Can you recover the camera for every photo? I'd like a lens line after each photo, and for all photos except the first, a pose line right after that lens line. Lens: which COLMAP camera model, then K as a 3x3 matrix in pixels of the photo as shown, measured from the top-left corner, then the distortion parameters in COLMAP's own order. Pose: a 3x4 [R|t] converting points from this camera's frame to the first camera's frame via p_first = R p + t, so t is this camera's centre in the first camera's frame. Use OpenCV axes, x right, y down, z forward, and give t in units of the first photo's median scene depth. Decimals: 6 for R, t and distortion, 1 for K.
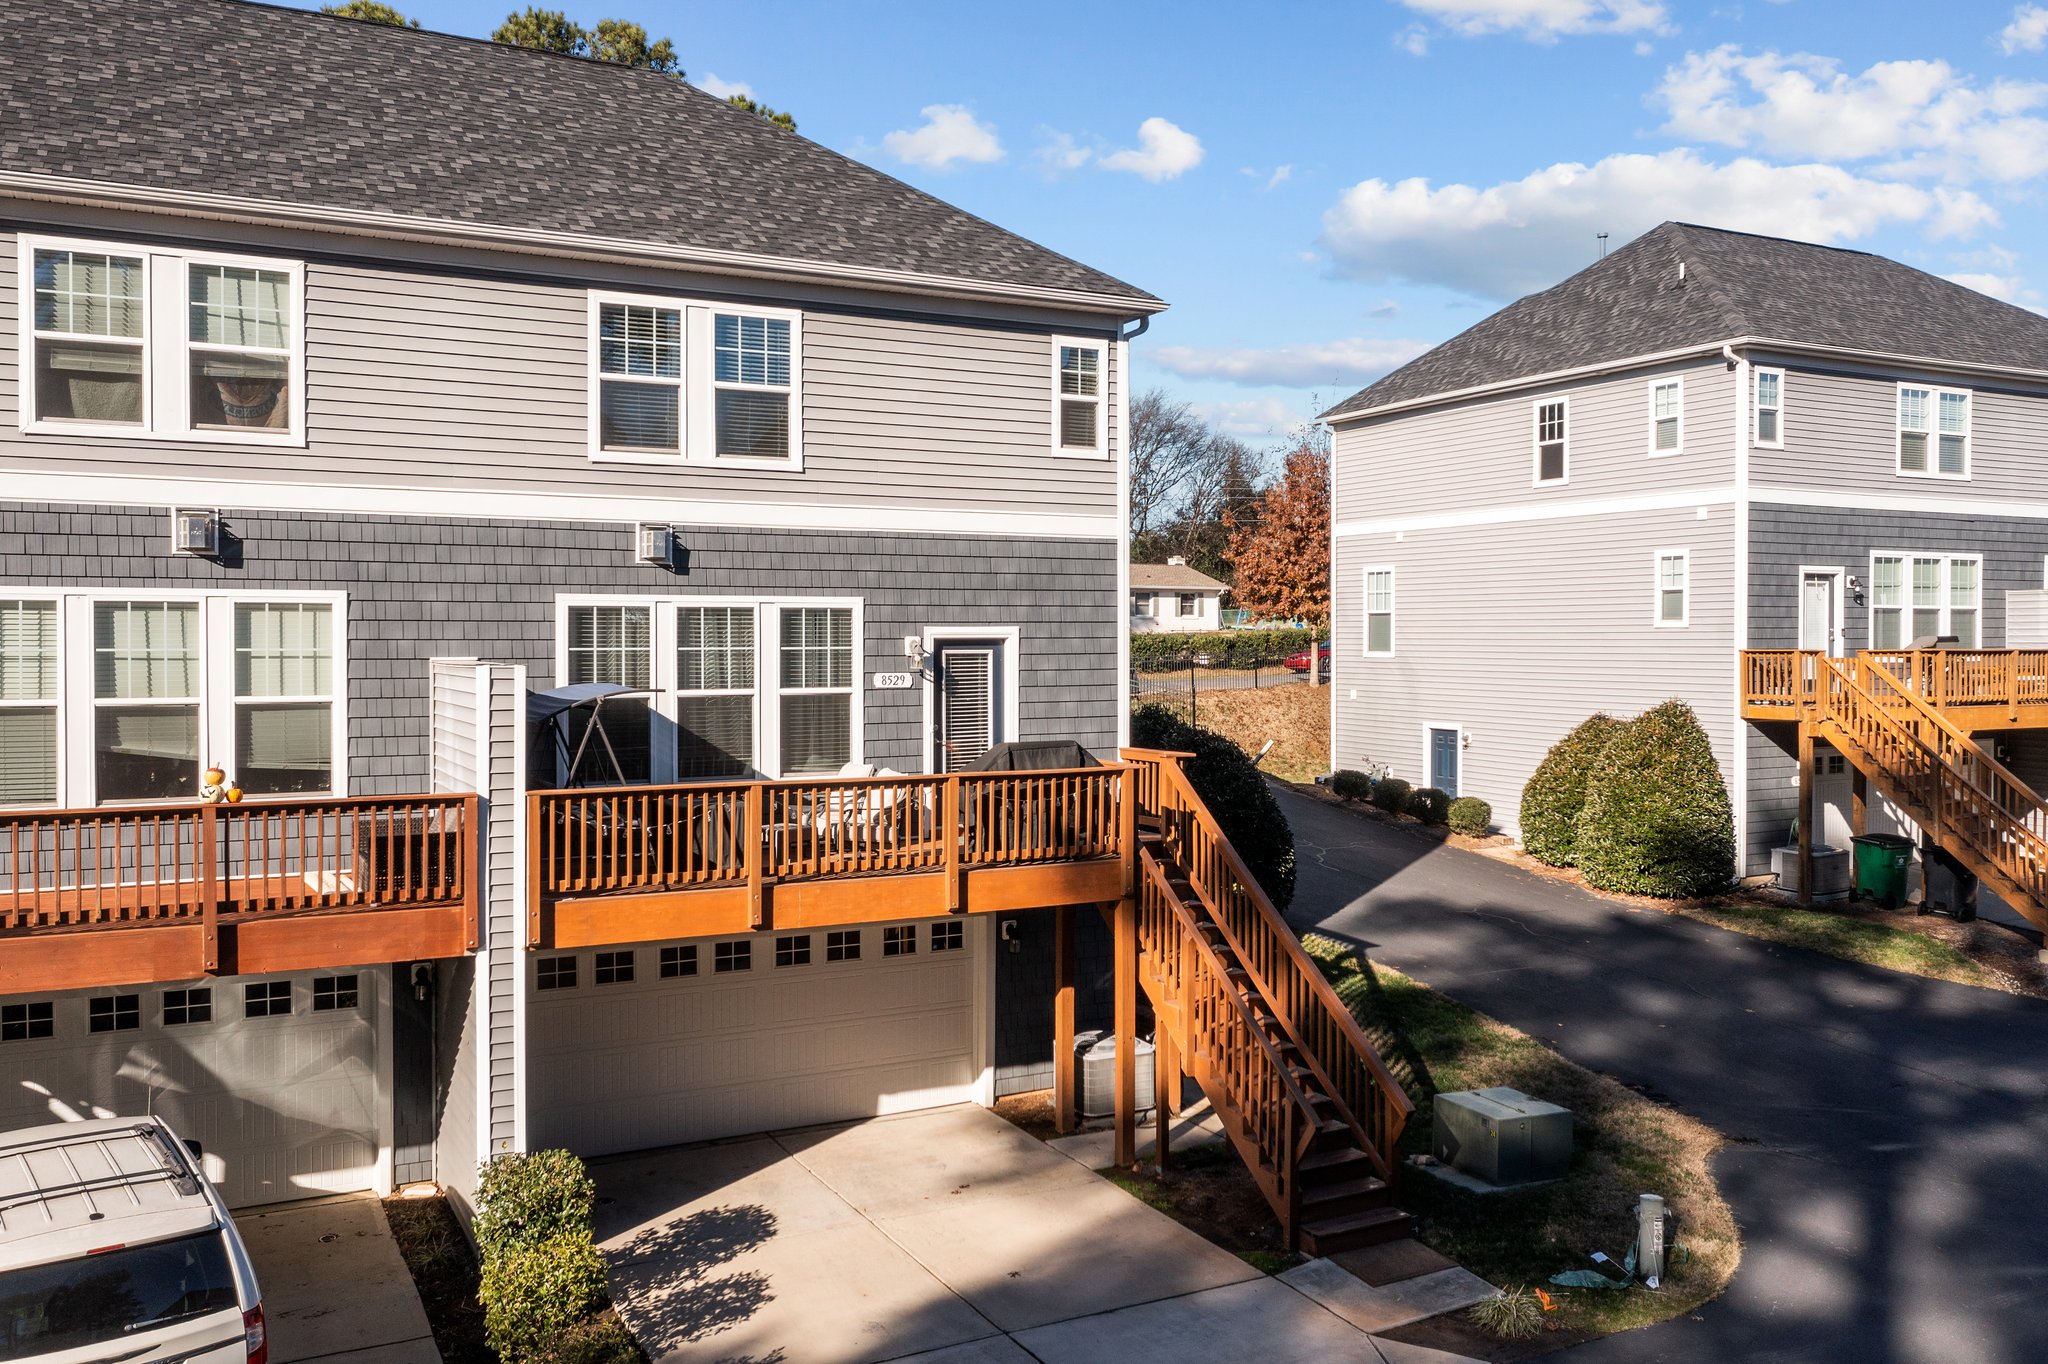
lens RADIAL K [[1628.6, 0, 1014.9], [0, 1628.6, 658.4], [0, 0, 1]] dist [-0.001680, 0.011757]
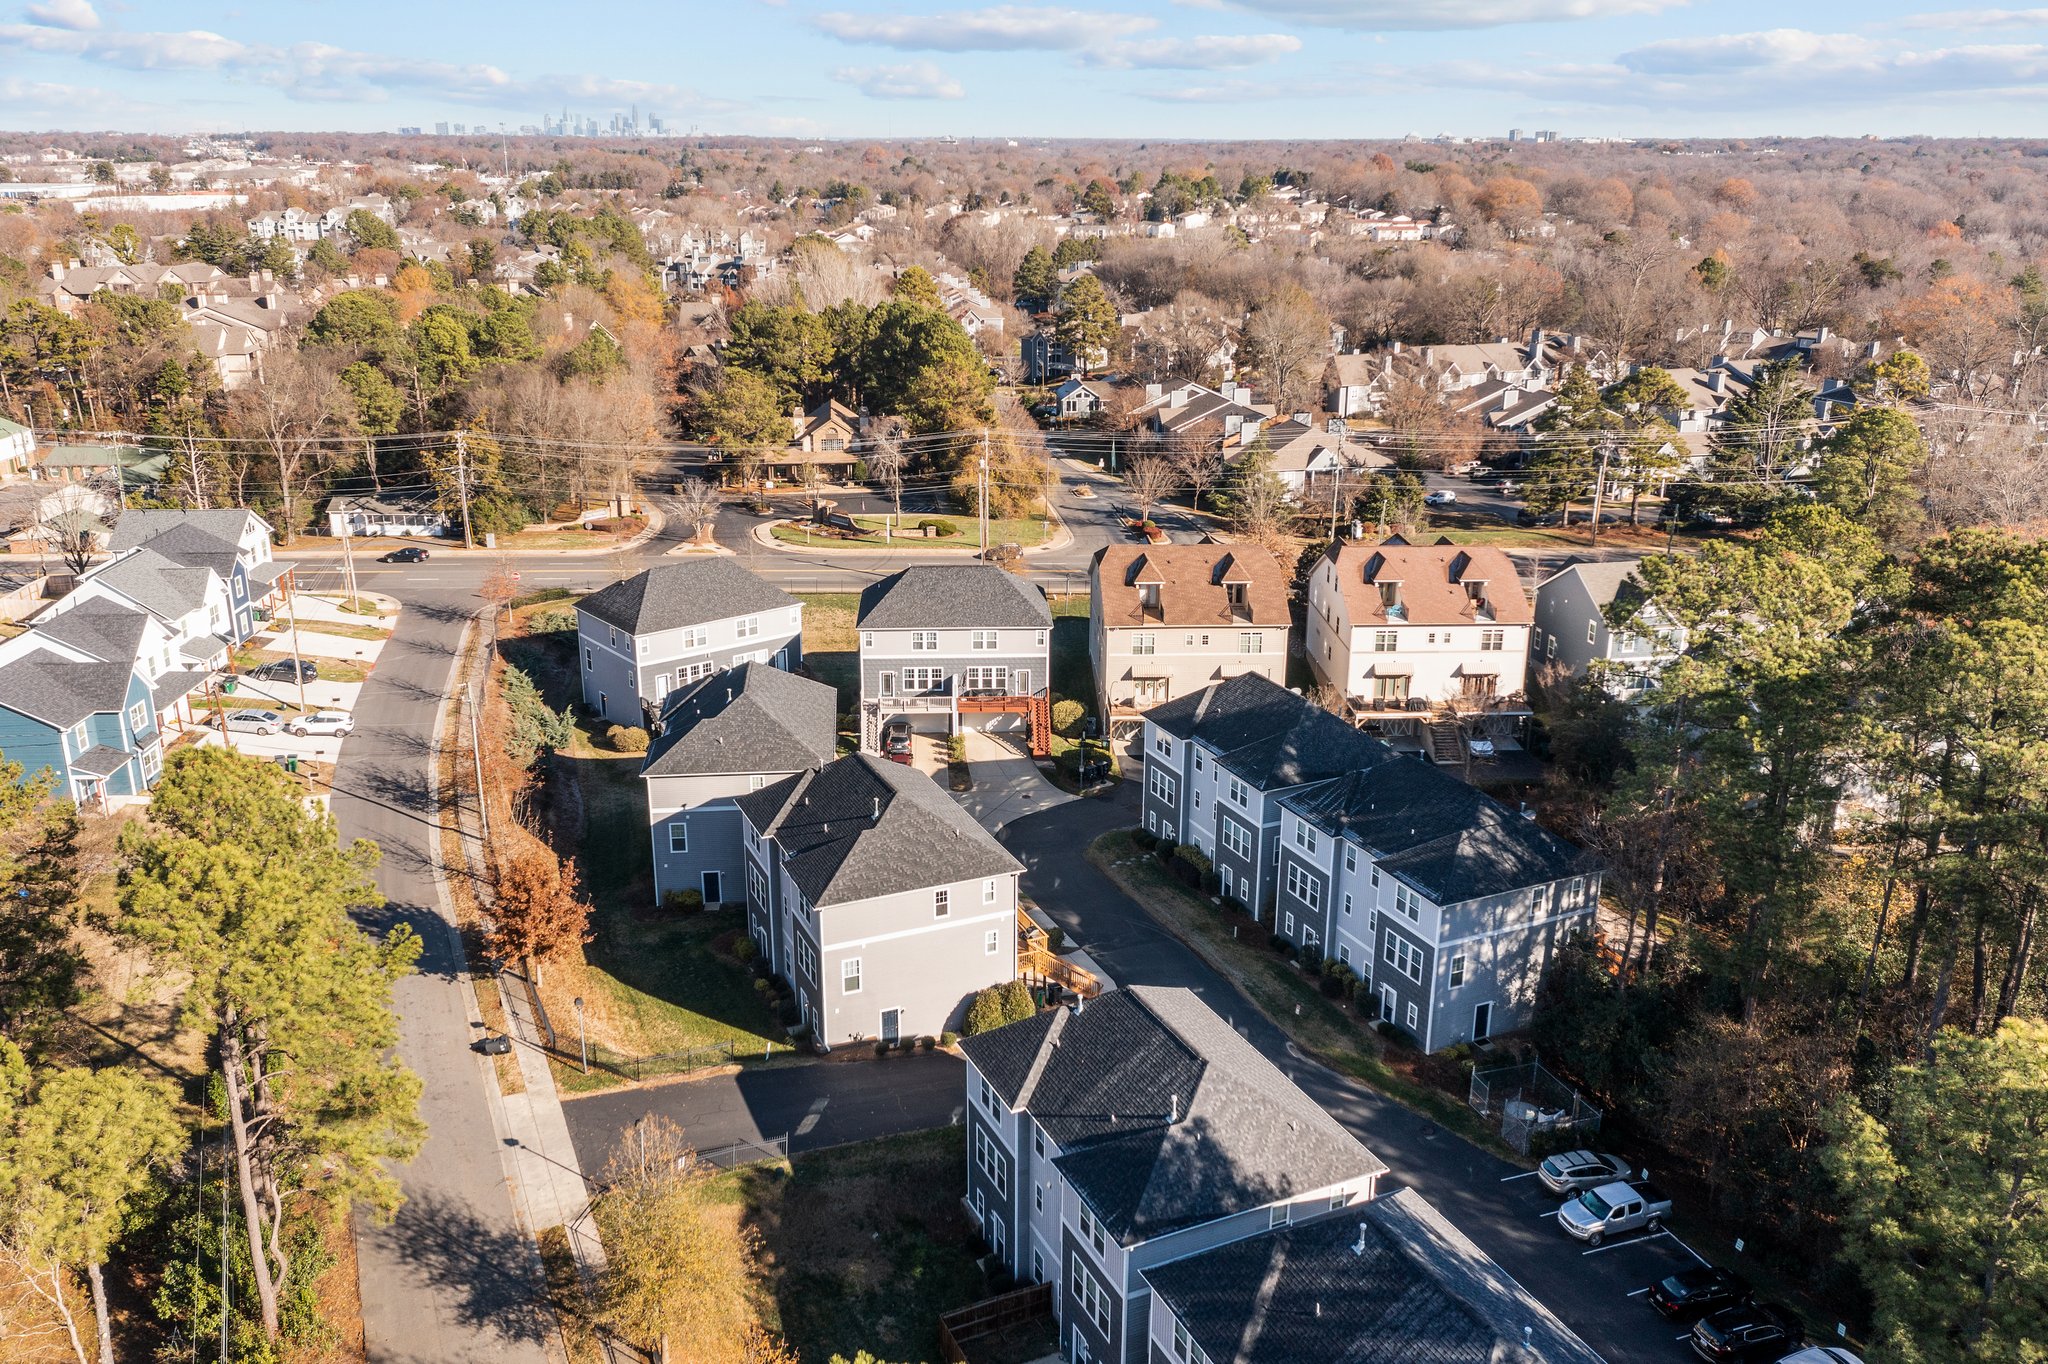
lens RADIAL K [[1628.6, 0, 1025.4], [0, 1628.6, 684.0], [0, 0, 1]] dist [-0.001680, 0.011757]
pose [[0.053975, -0.314825, 0.947614, -4.040512], [0.007915, 0.949102, 0.314868, -2.532955], [-0.998511, -0.009494, 0.053720, 1.344737]]
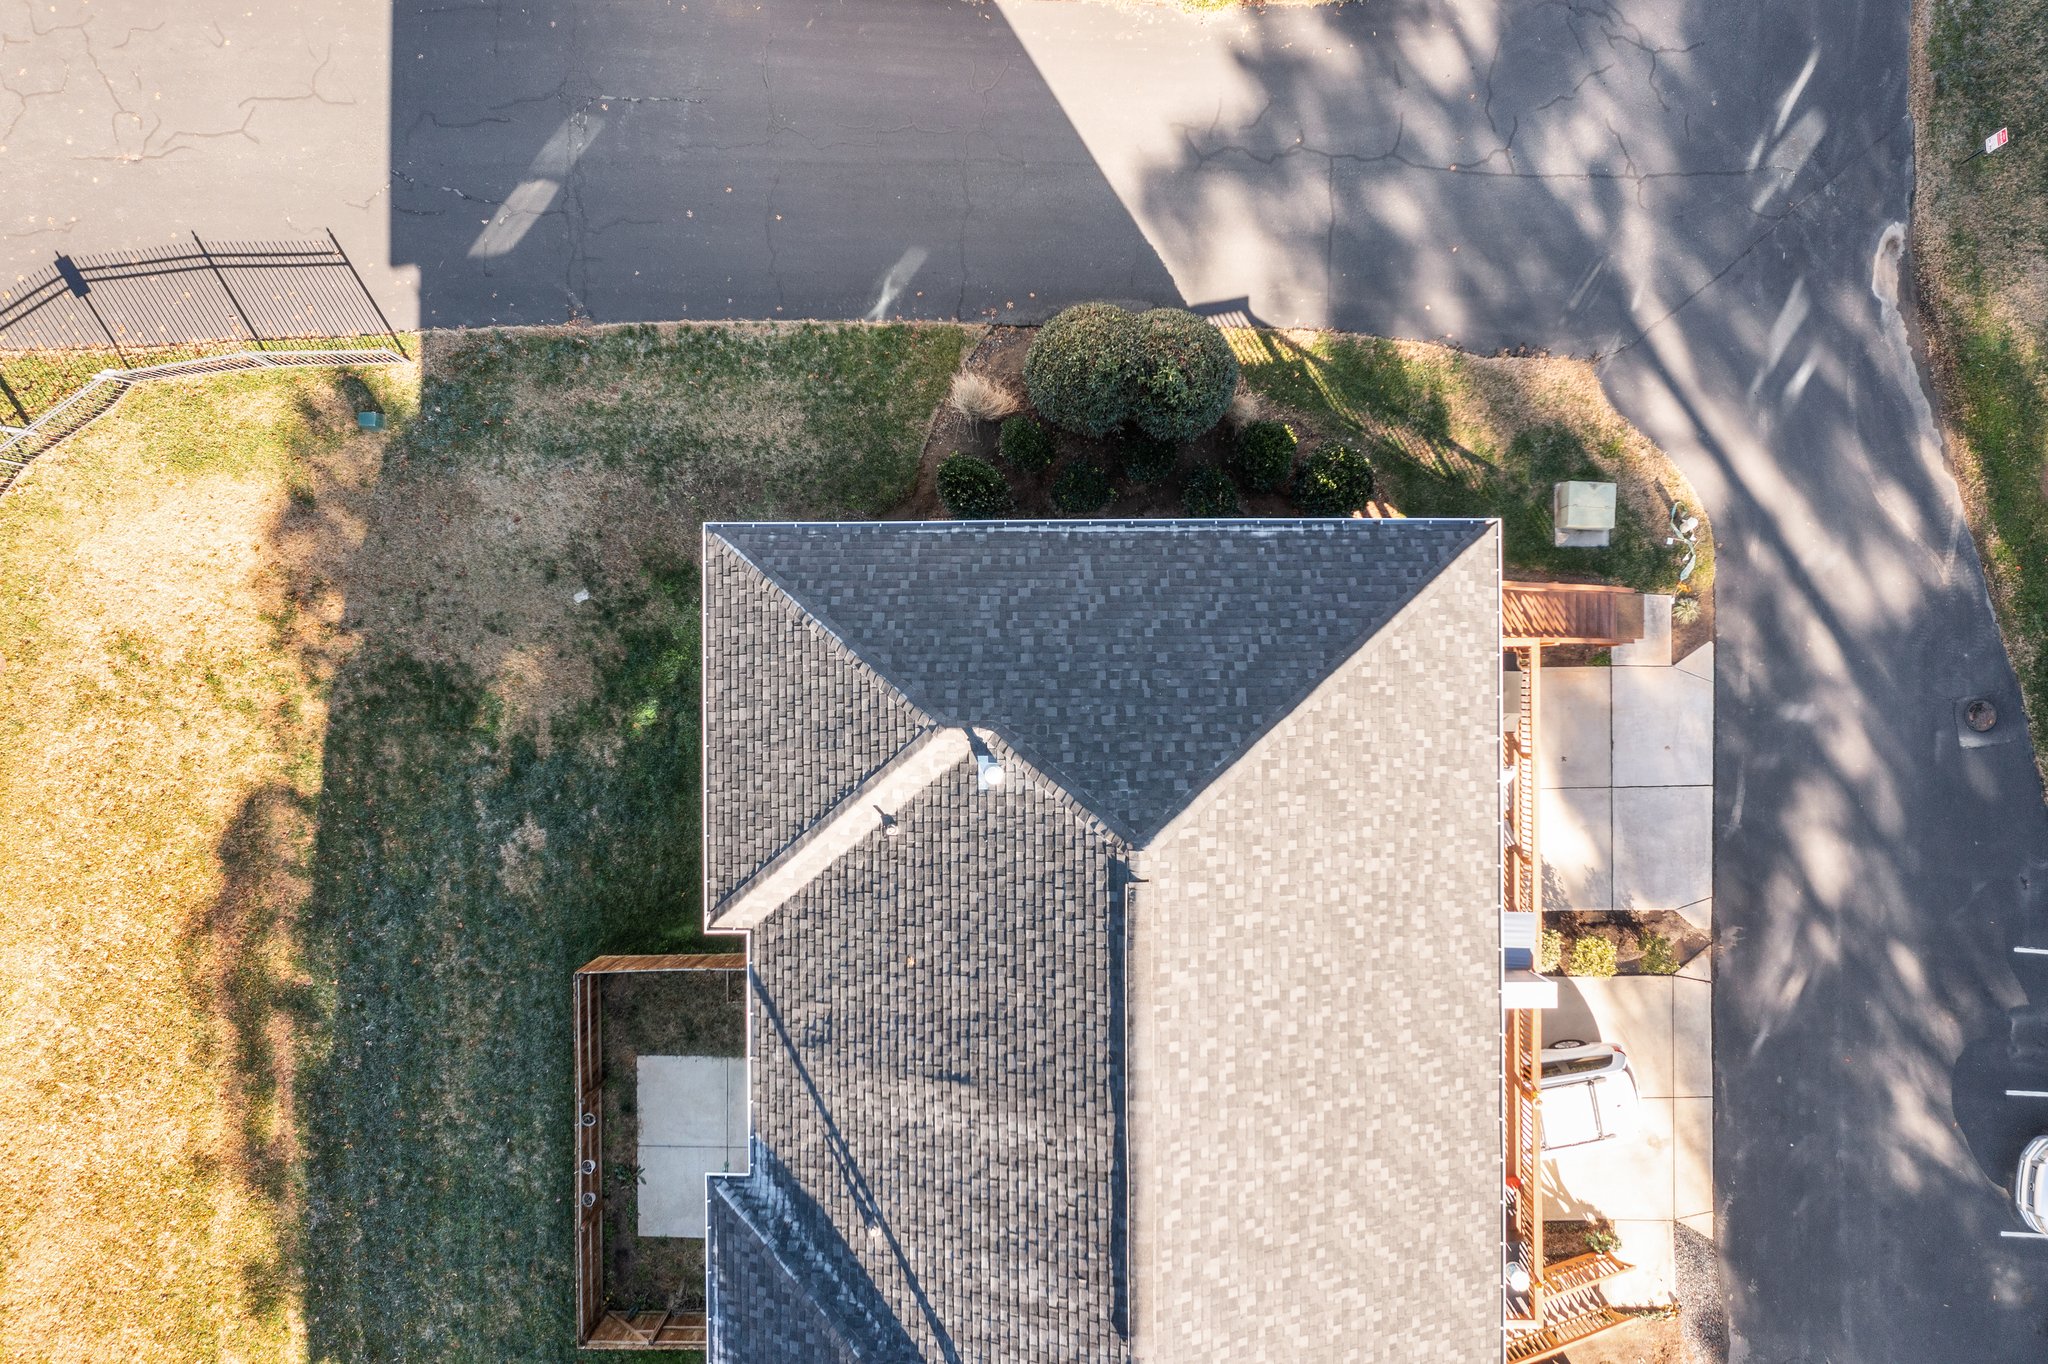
lens RADIAL K [[1628.6, 0, 1020.2], [0, 1628.6, 661.7], [0, 0, 1]] dist [-0.001680, 0.011757]
pose [[0.459353, -0.888254, 0.000020, -0.200833], [0.018076, 0.009370, 0.999793, -1.703027], [-0.888070, -0.459258, 0.020360, 1.423403]]
